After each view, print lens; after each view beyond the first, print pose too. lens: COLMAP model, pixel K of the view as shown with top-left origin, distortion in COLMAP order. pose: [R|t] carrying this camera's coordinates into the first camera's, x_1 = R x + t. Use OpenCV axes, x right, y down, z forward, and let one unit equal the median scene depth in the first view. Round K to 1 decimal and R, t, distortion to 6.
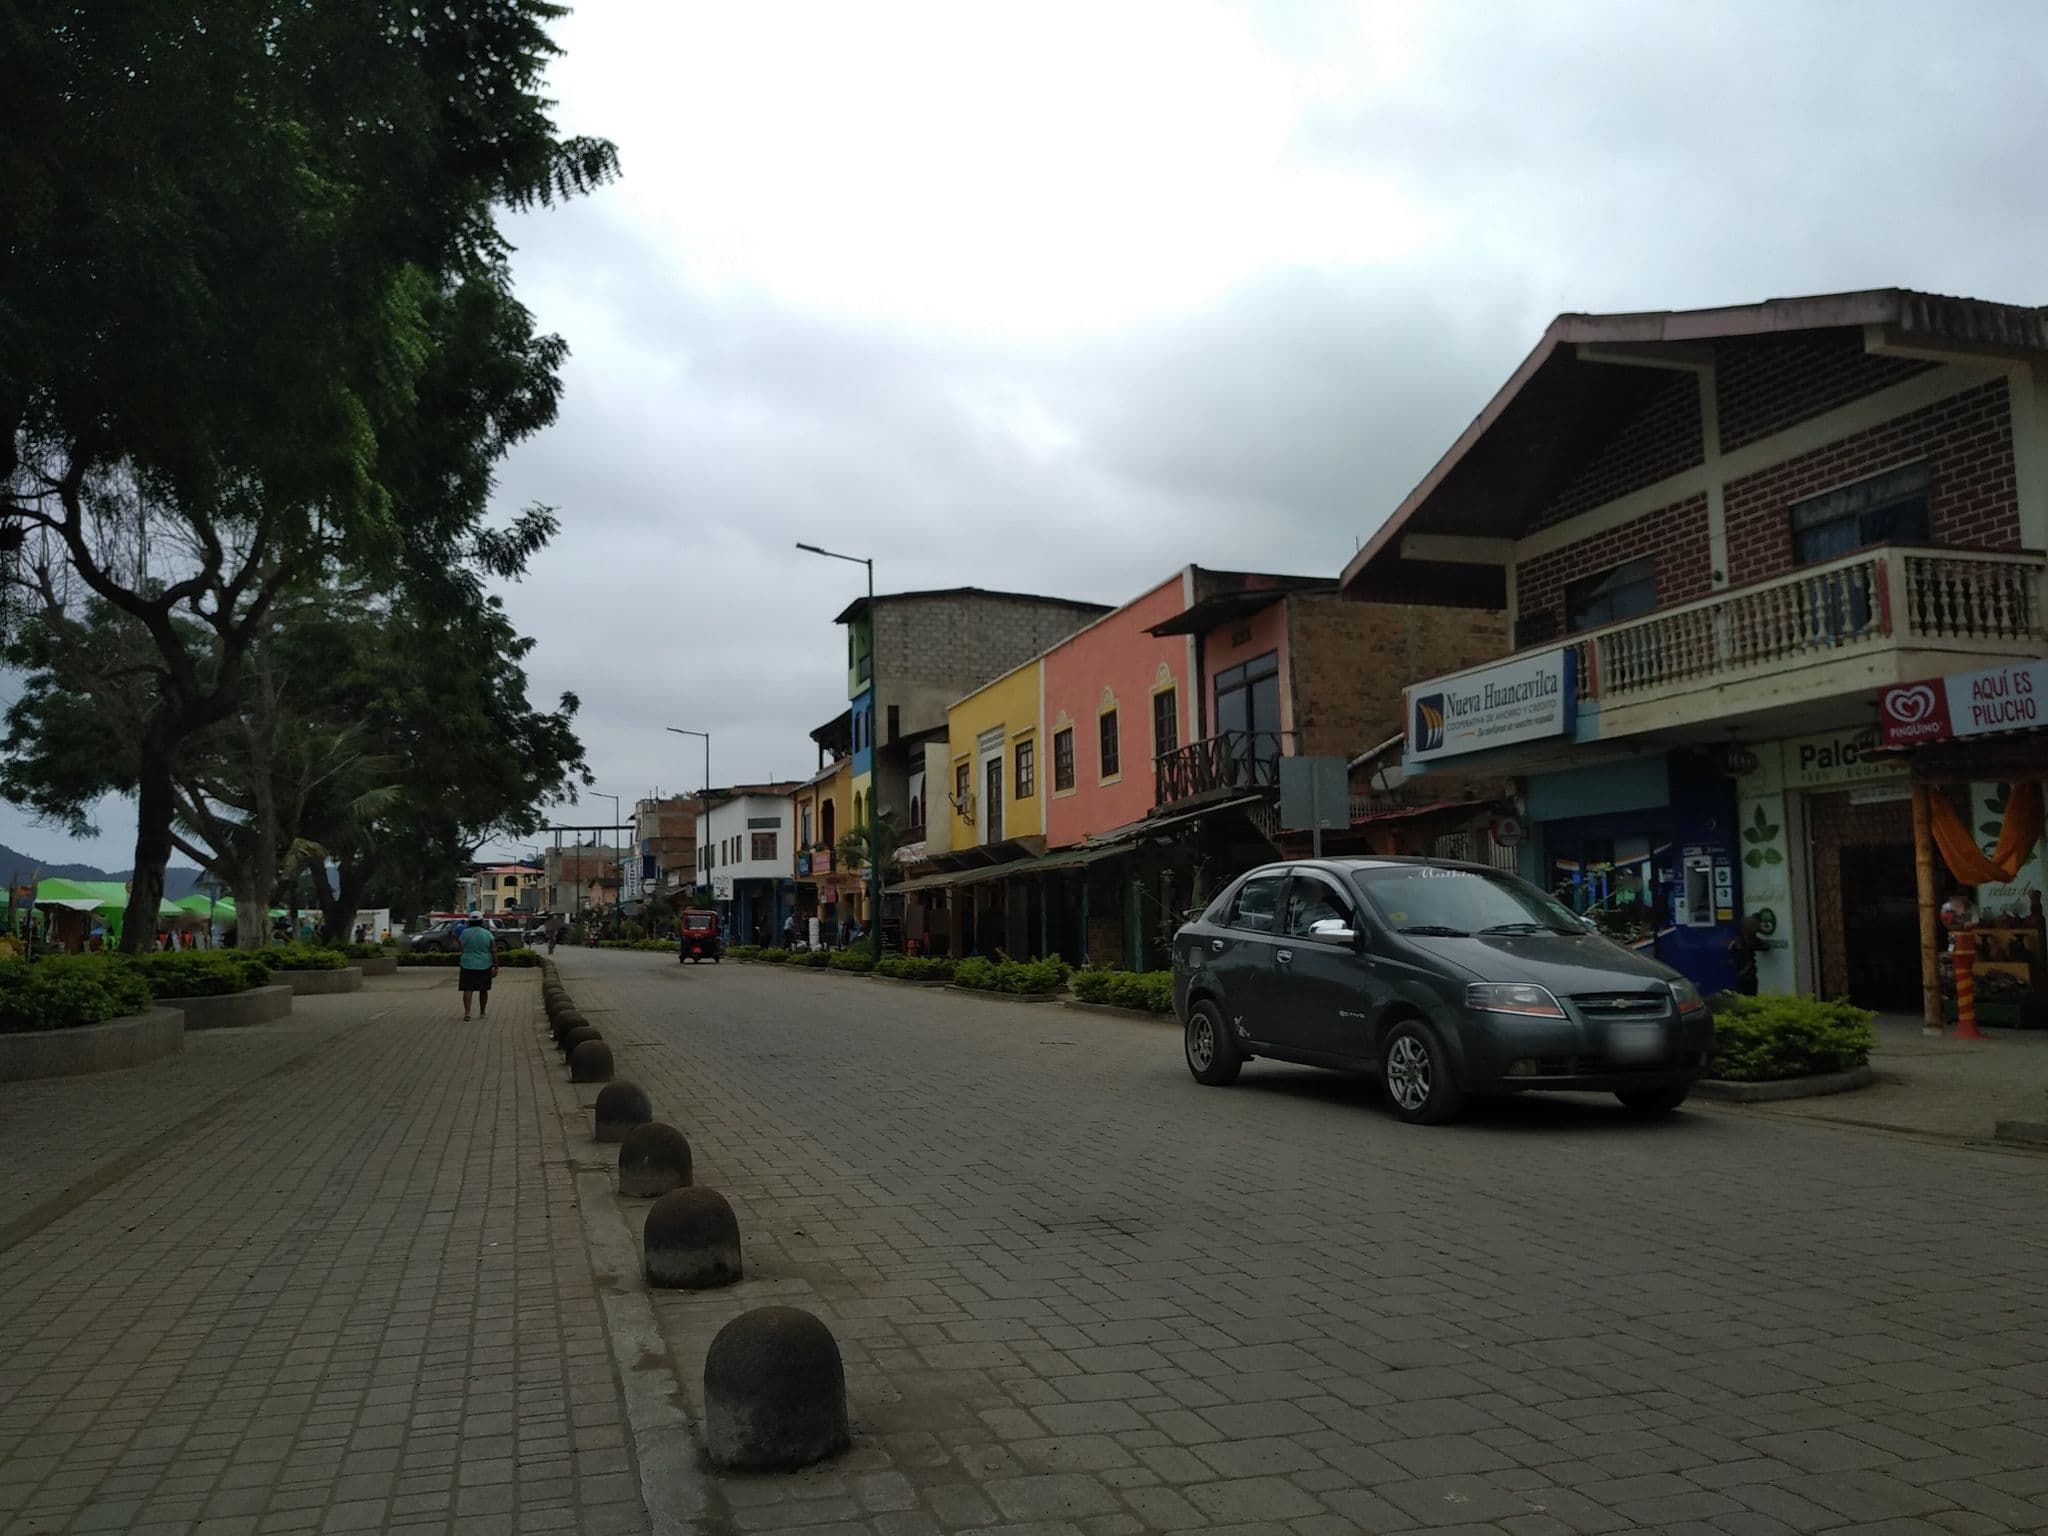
lens RADIAL K [[1589.0, 0, 1021.4], [0, 1589.0, 817.0], [0, 0, 1]] dist [0.090676, -0.001294]
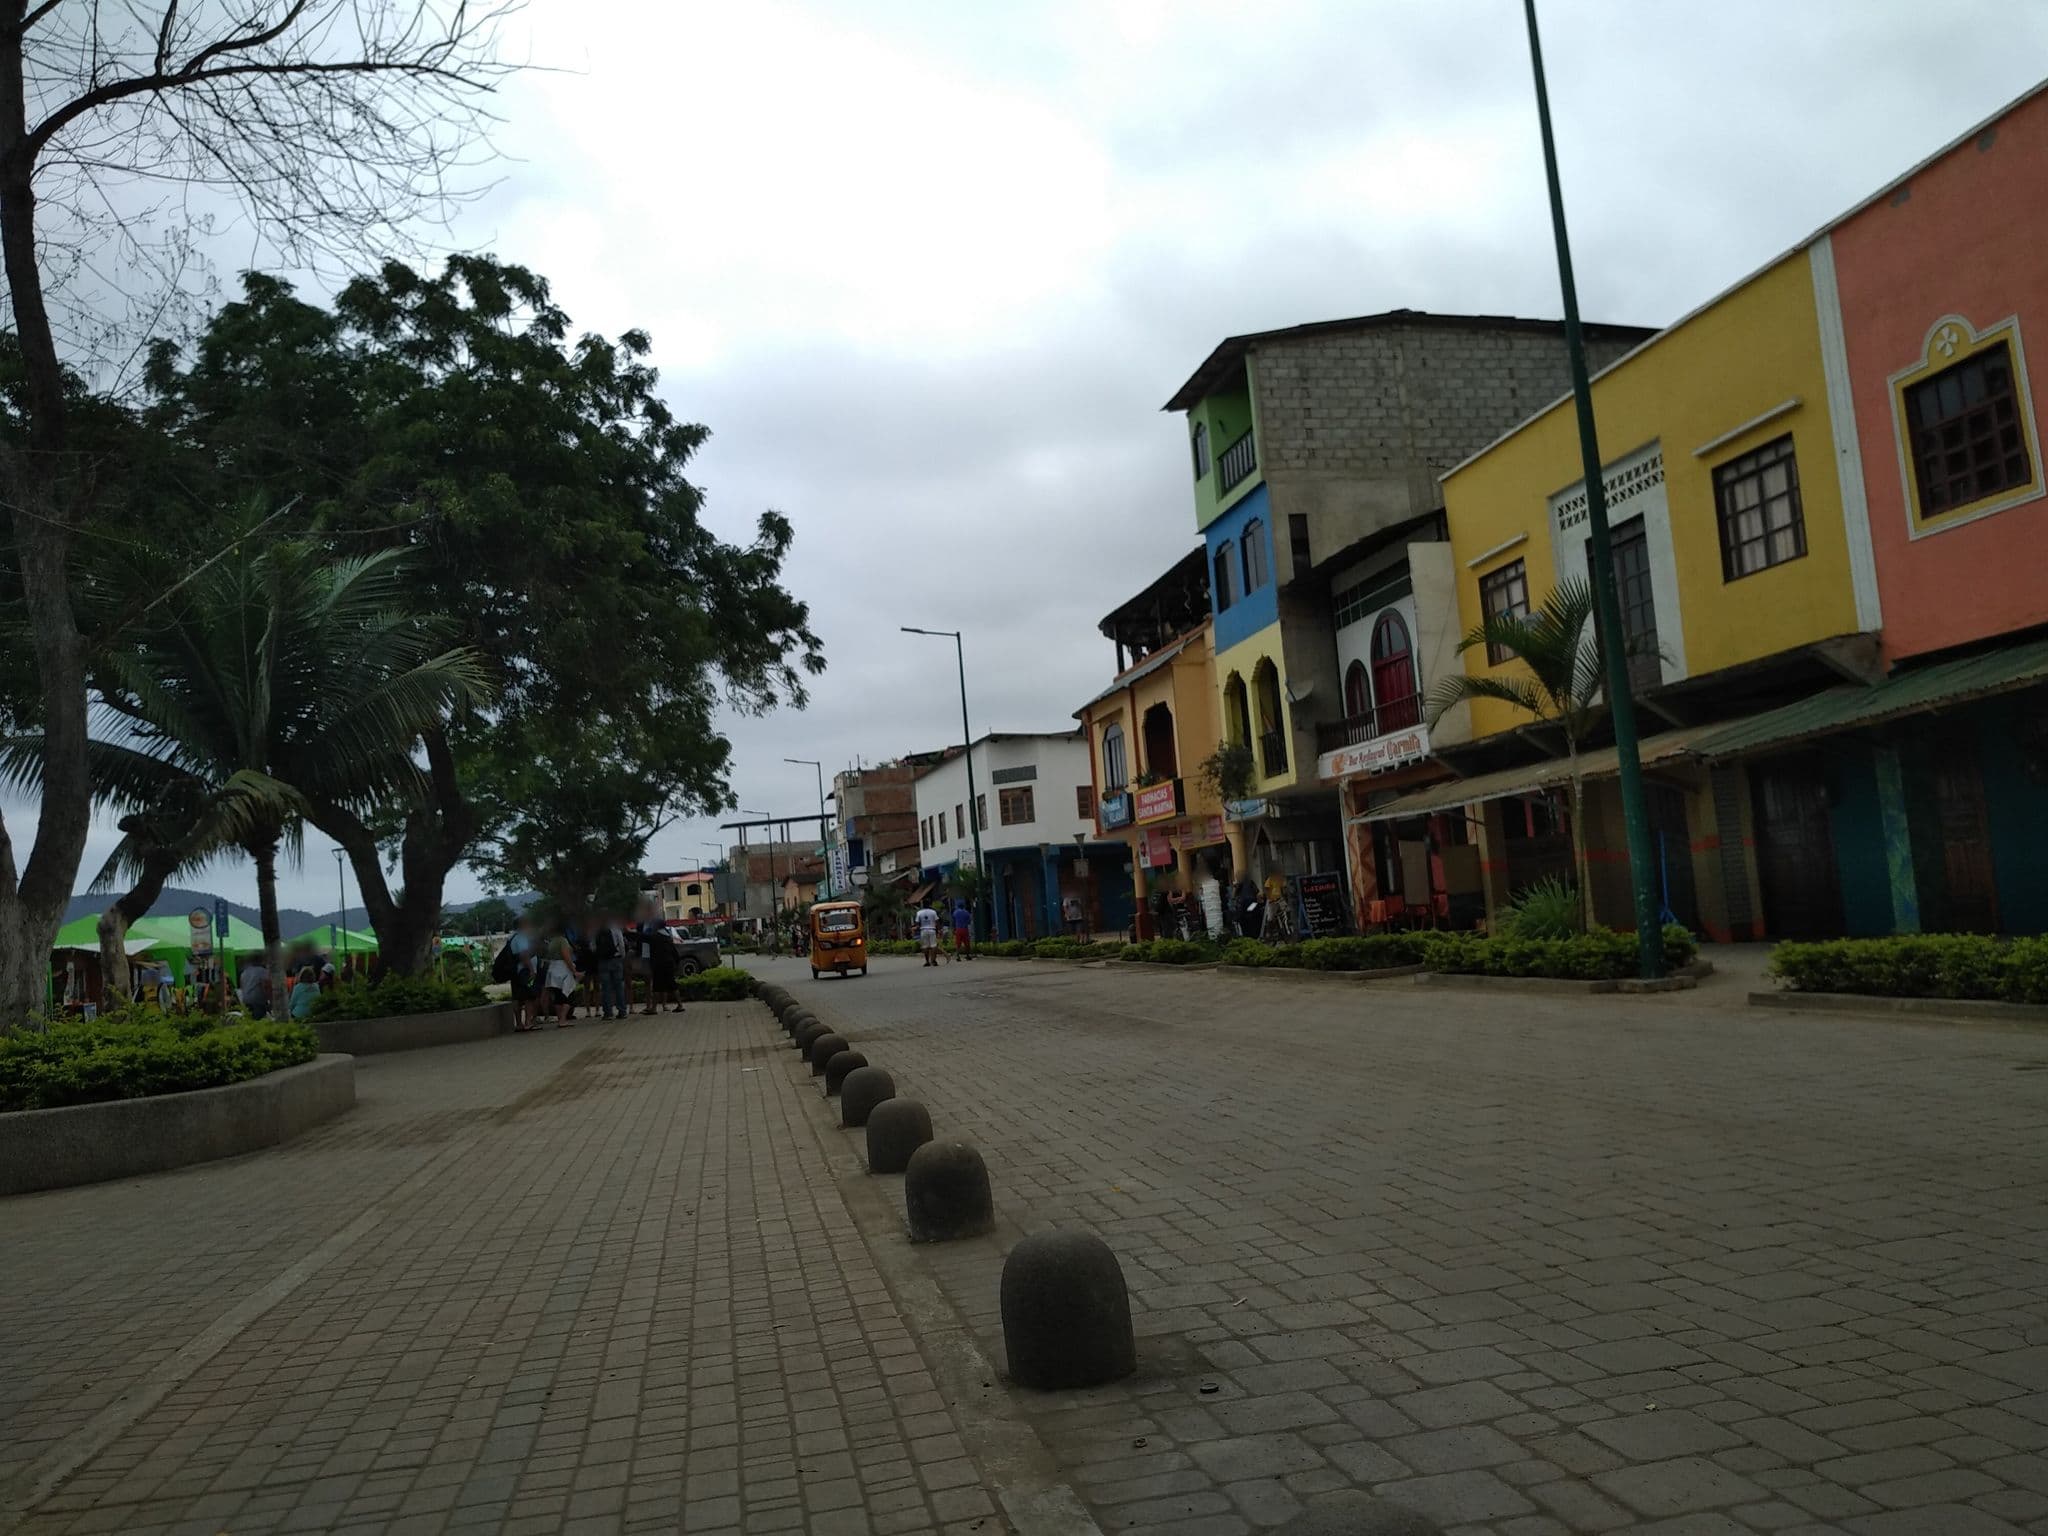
lens RADIAL K [[1491.8, 0, 1024.0], [0, 1491.8, 768.0], [0, 0, 1]] dist [0.098692, -0.000006]
pose [[0.992862, -0.083546, -0.085115, -0.123741], [0.081240, 0.996236, -0.030215, 0.028494], [0.087319, 0.023085, 0.995913, 0.379482]]
